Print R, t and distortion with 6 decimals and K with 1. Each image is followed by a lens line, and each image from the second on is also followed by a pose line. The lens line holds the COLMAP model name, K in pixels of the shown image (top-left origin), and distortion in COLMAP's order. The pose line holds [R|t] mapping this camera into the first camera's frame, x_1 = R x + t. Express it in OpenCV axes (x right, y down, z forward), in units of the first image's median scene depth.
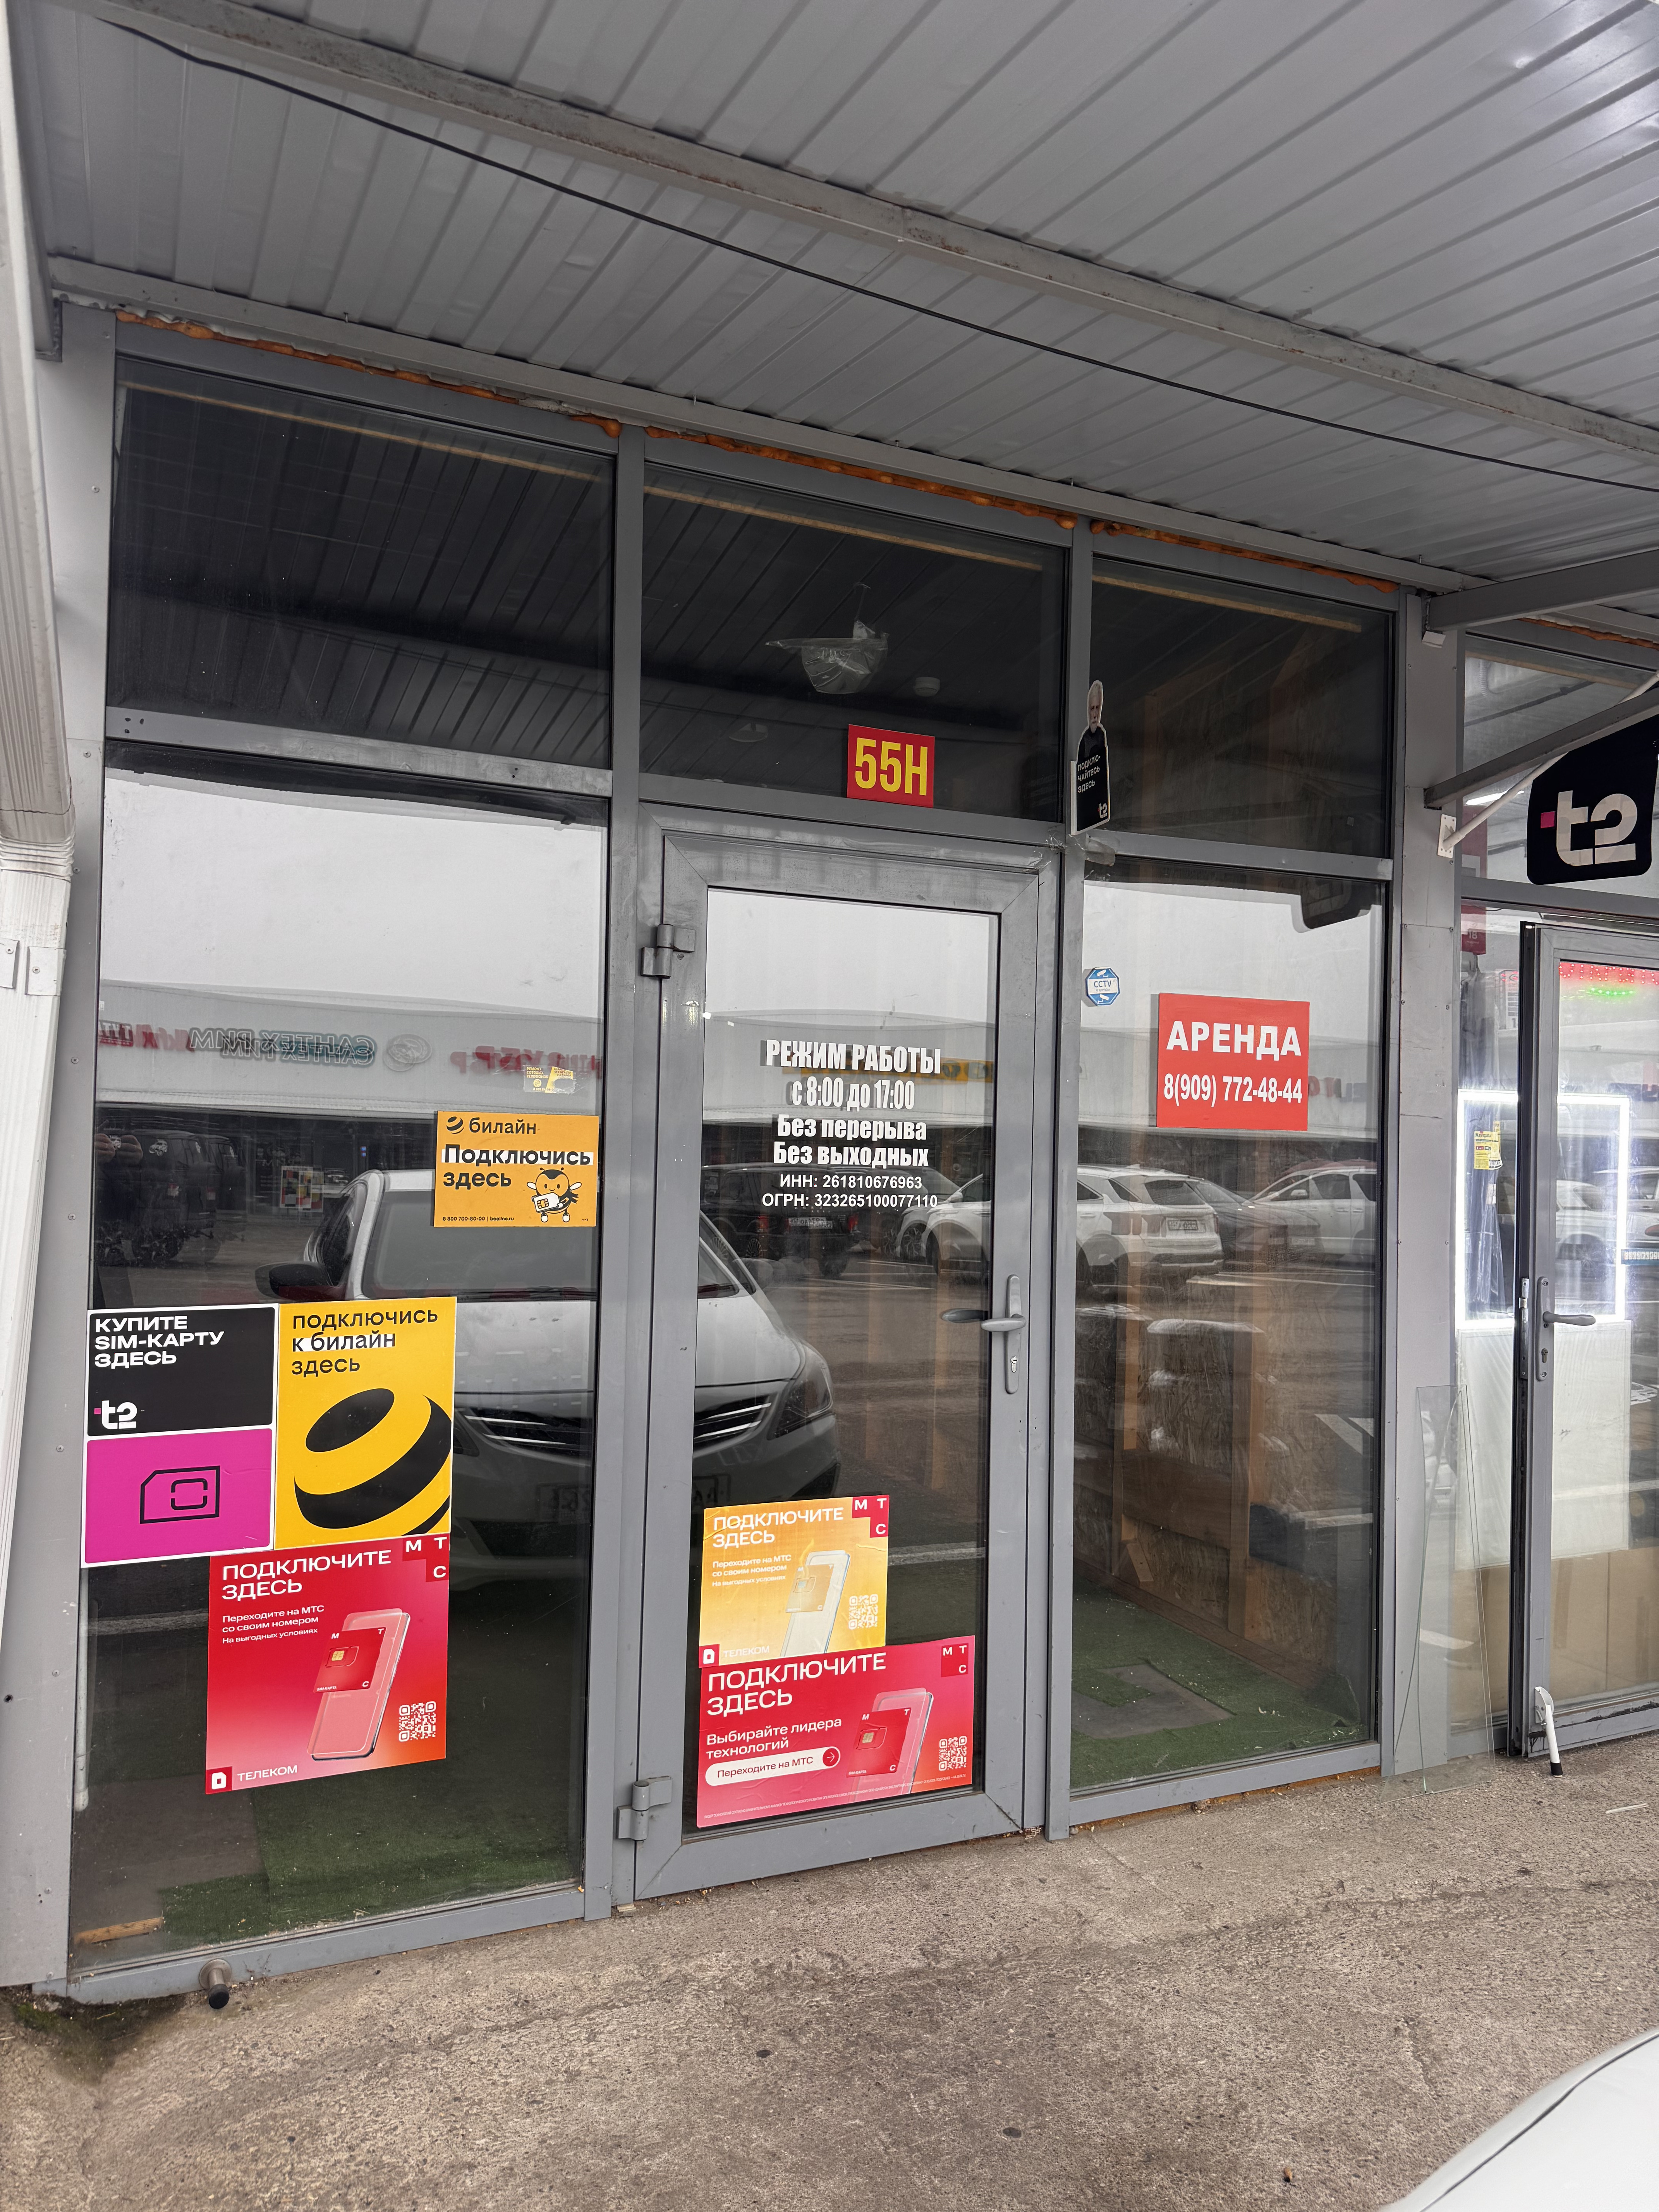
lens RADIAL K [[1581.2, 0, 848.5], [0, 1581.2, 1084.3], [0, 0, 1]] dist [0.053069, -0.062485]
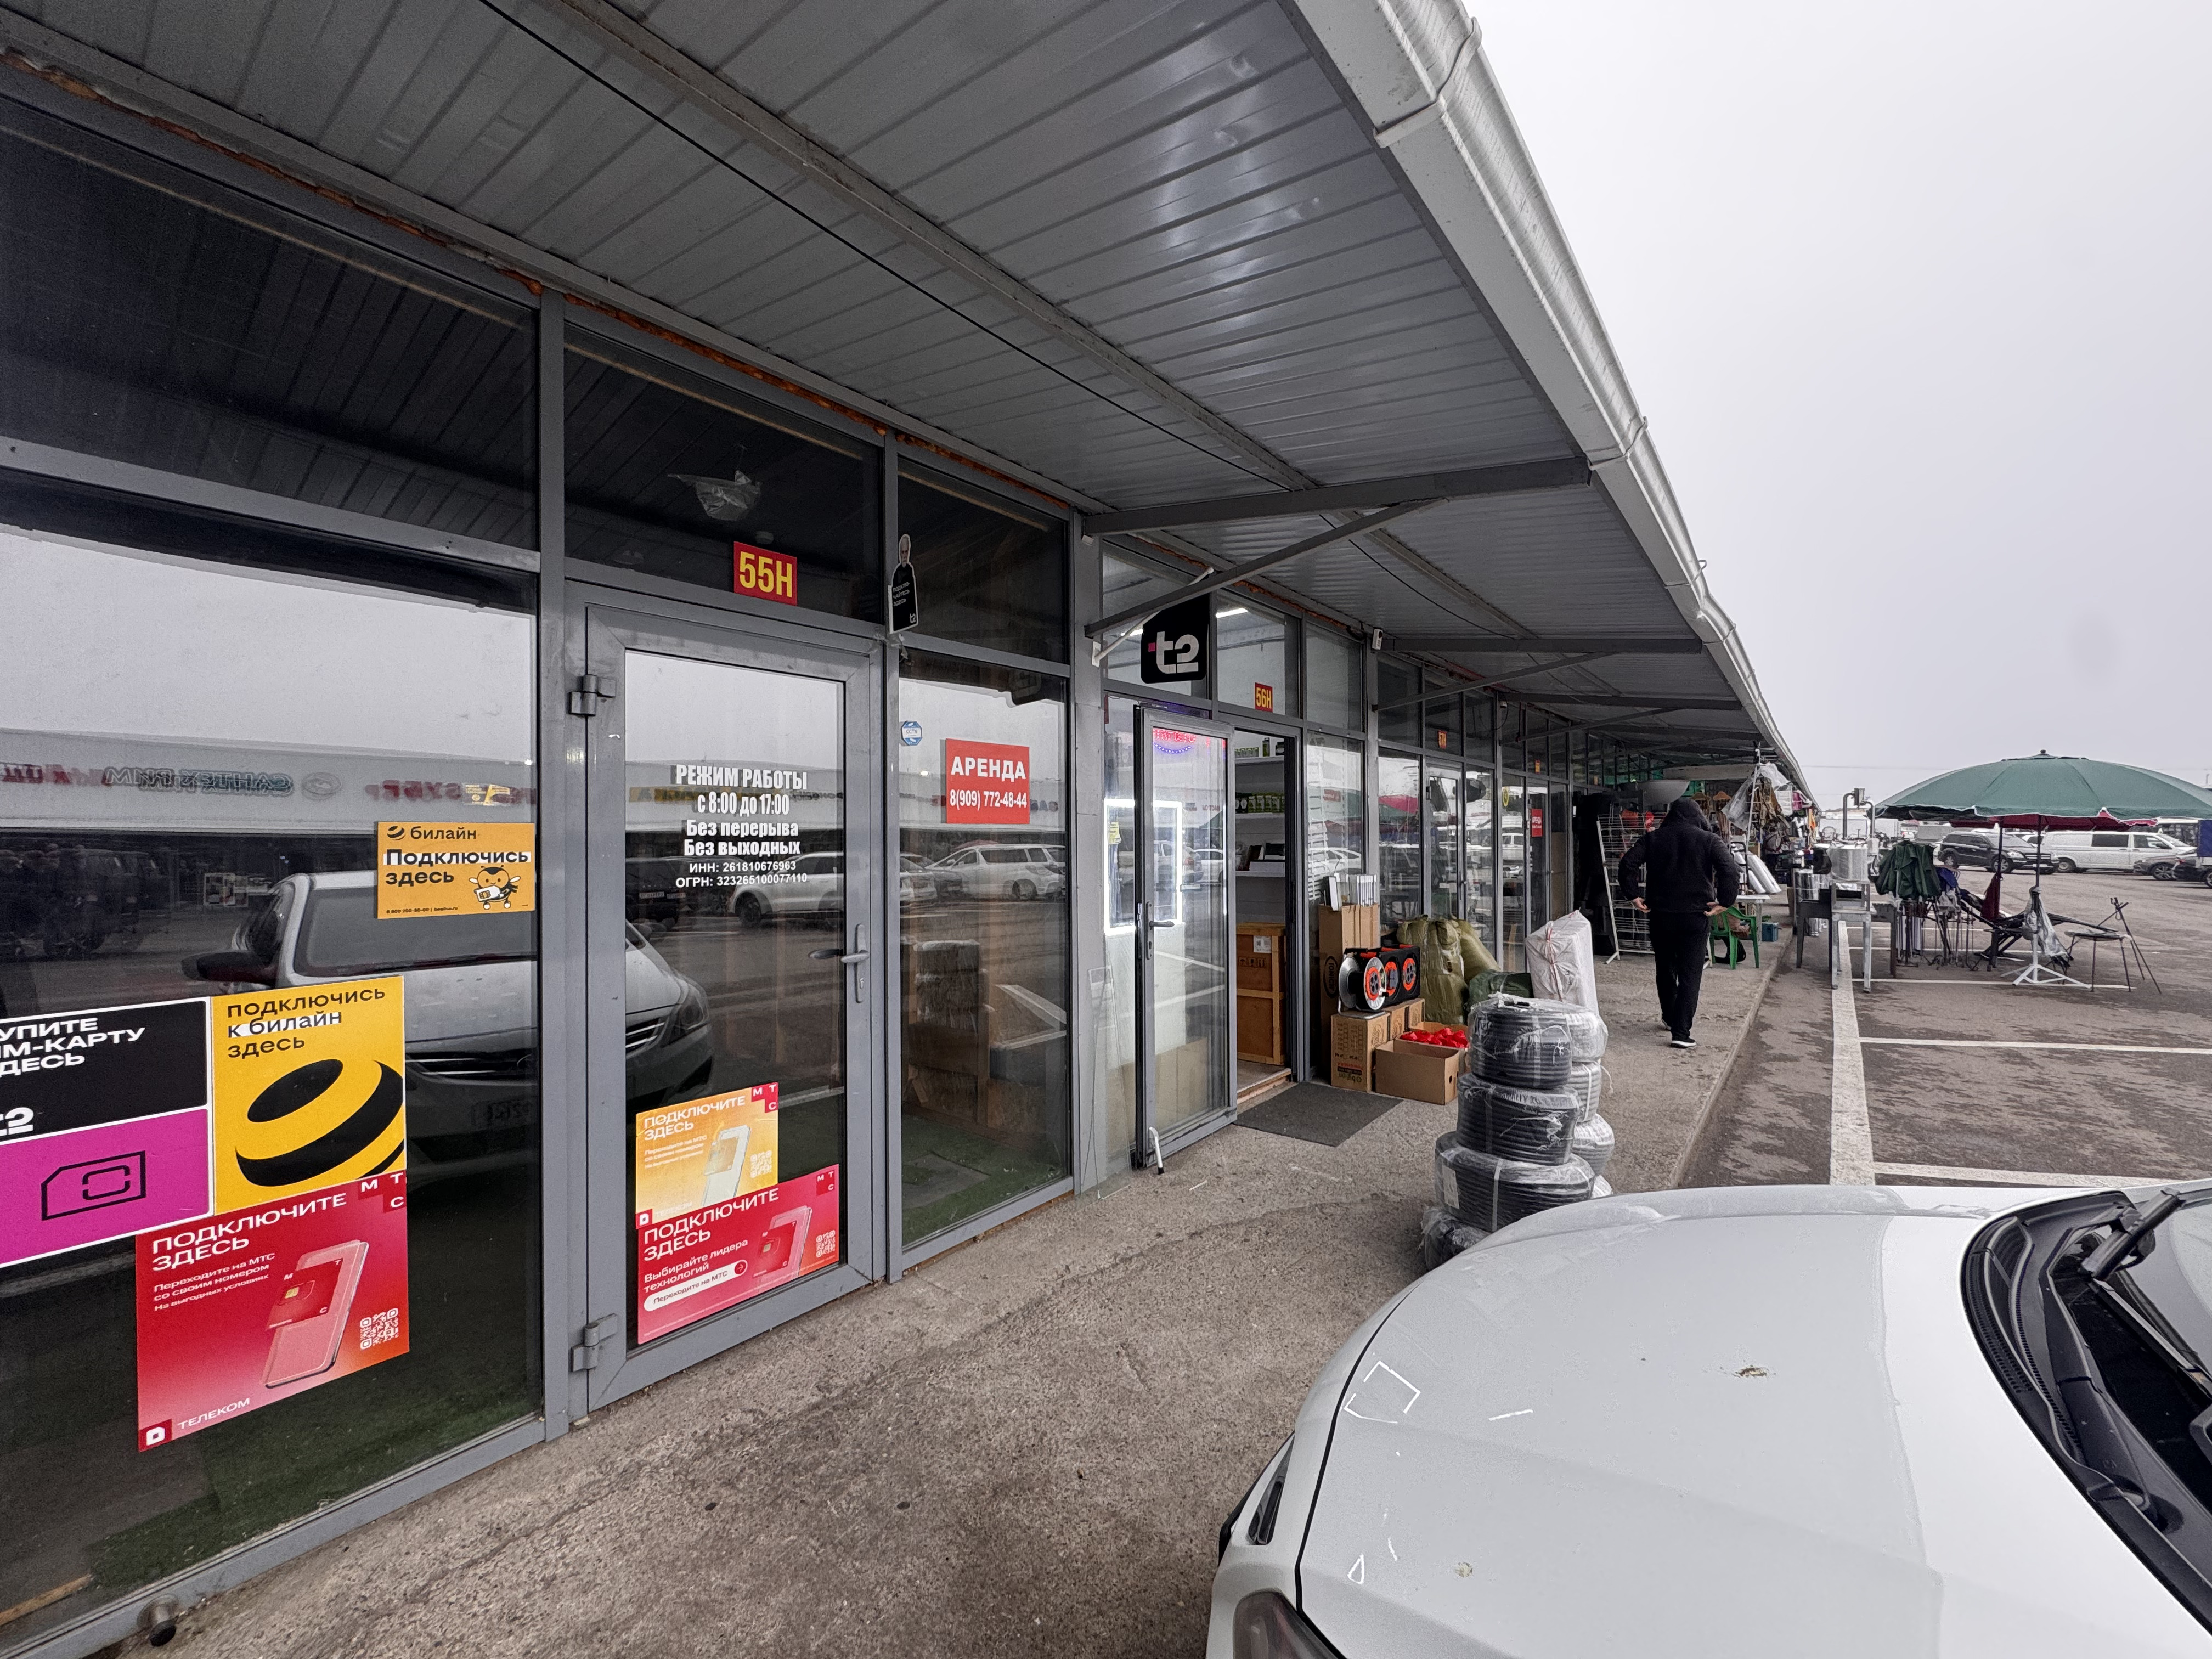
lens RADIAL K [[884.1, 0, 1107.7], [0, 884.1, 821.9], [0, 0, 1]] dist [-0.005188, 0.001515]
pose [[0.897469, -0.021294, 0.440564, -0.055390], [0.011879, 0.999639, 0.024117, 0.006843], [-0.440918, -0.016411, 0.897397, 0.150992]]
